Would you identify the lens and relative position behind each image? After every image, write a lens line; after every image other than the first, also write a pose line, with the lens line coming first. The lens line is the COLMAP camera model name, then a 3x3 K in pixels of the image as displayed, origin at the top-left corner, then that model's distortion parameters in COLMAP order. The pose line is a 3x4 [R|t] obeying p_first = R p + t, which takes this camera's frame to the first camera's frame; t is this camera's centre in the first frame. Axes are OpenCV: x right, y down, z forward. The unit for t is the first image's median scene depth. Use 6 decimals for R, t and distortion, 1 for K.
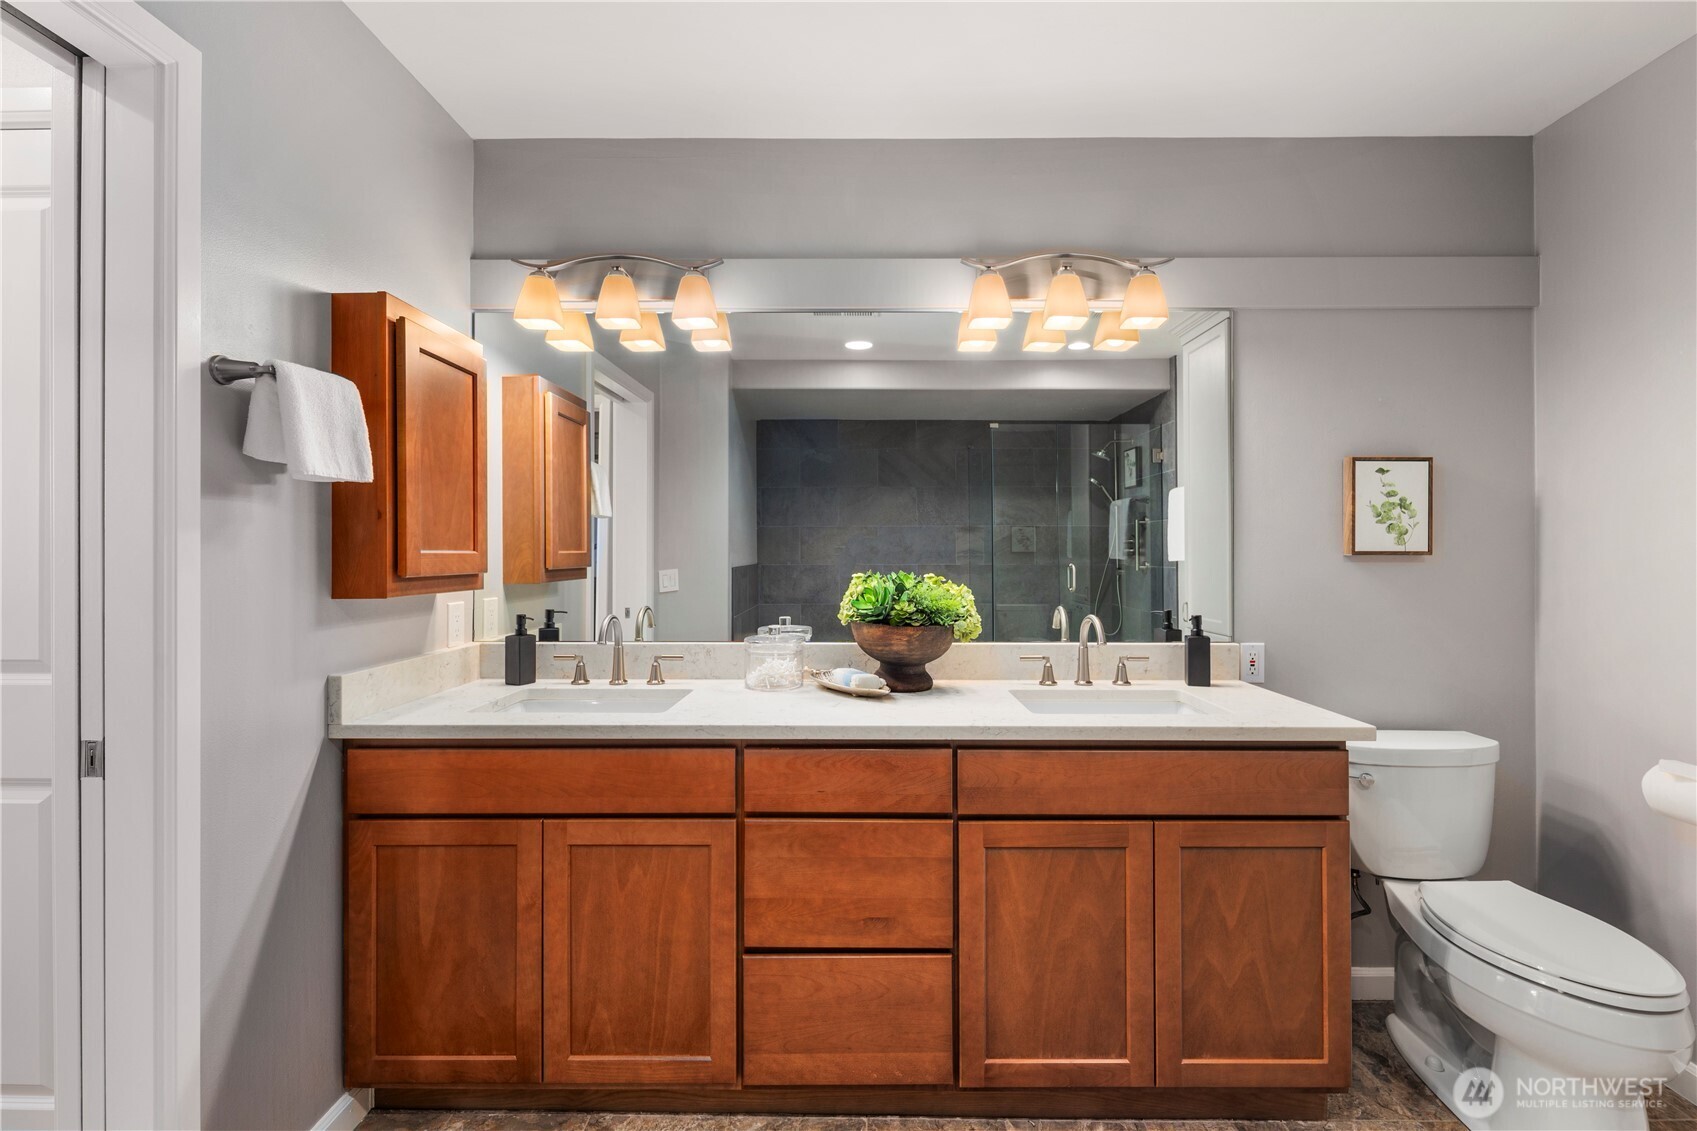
lens RADIAL K [[742.3, 0, 854.1], [0, 742.3, 548.2], [0, 0, 1]] dist [0.001667, -0.000476]
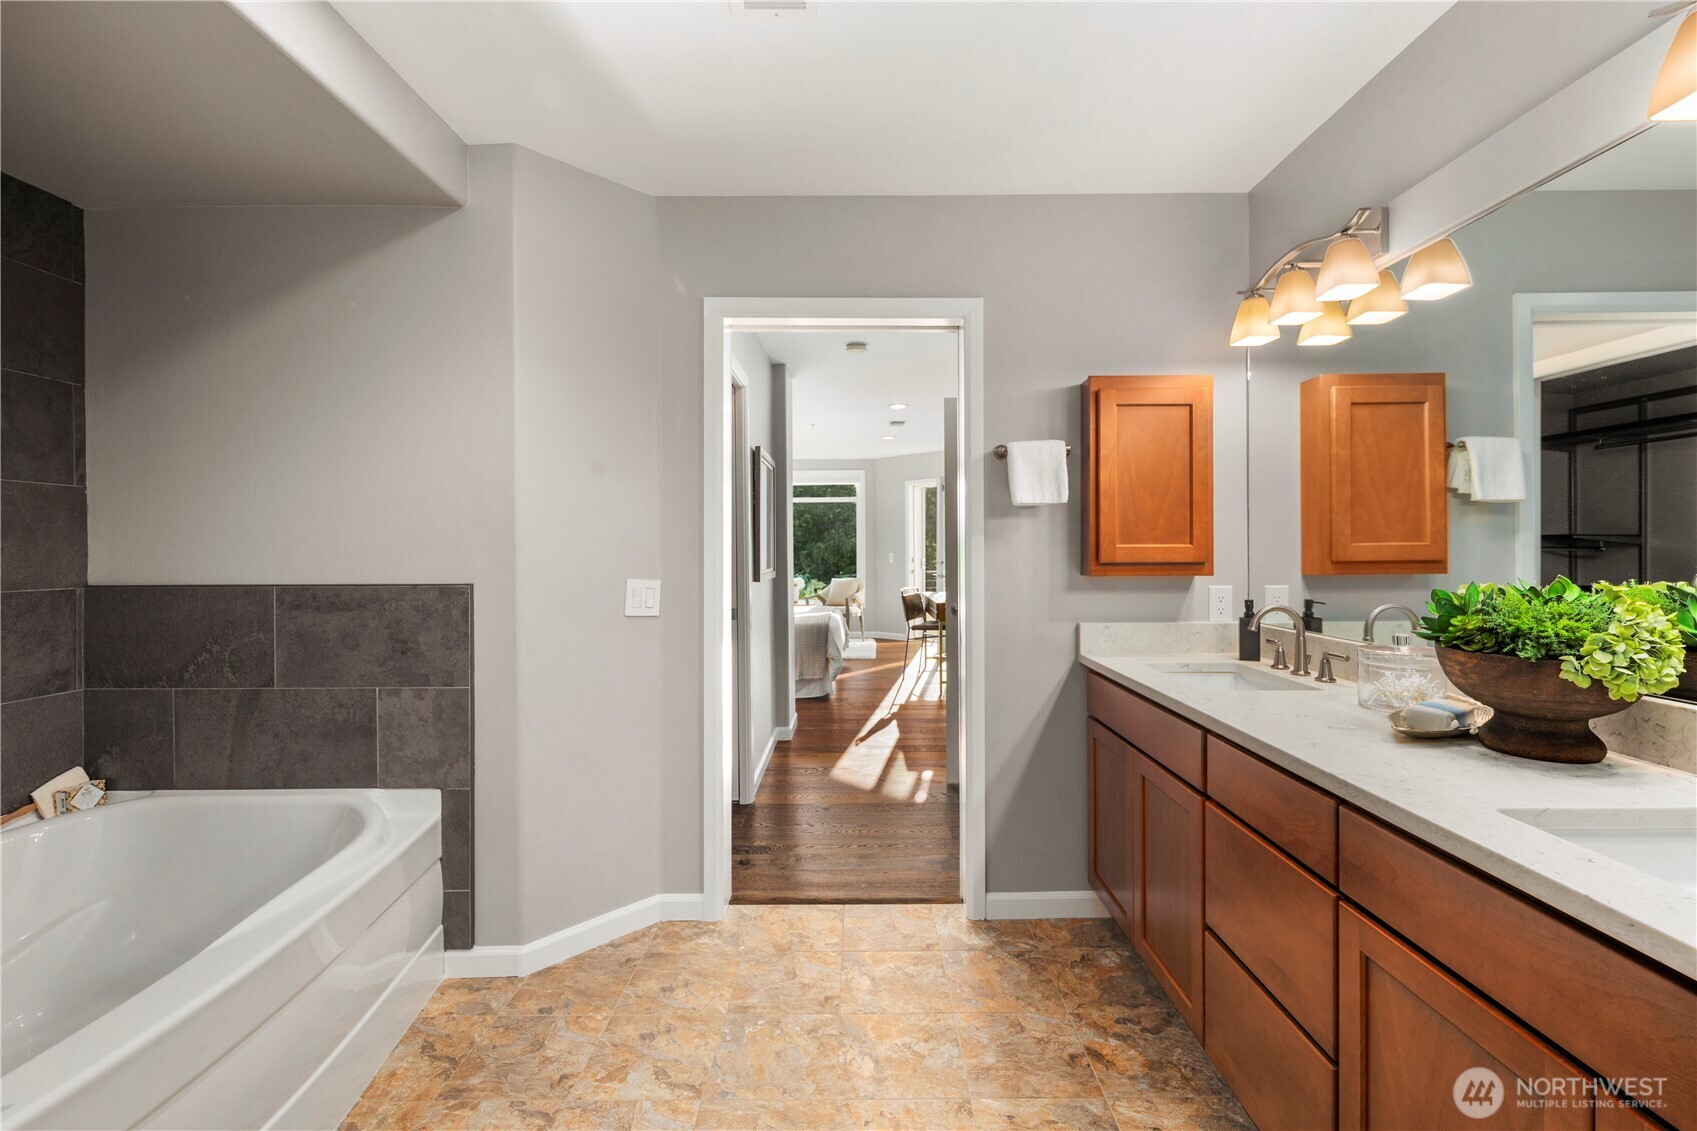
lens RADIAL K [[742.3, 0, 854.1], [0, 742.3, 548.2], [0, 0, 1]] dist [0.001667, -0.000476]
pose [[0.004645, 0.003444, -0.999983, 0.609884], [0.011350, 0.999929, 0.003497, -0.000712], [0.999925, -0.011366, 0.004605, 0.344240]]
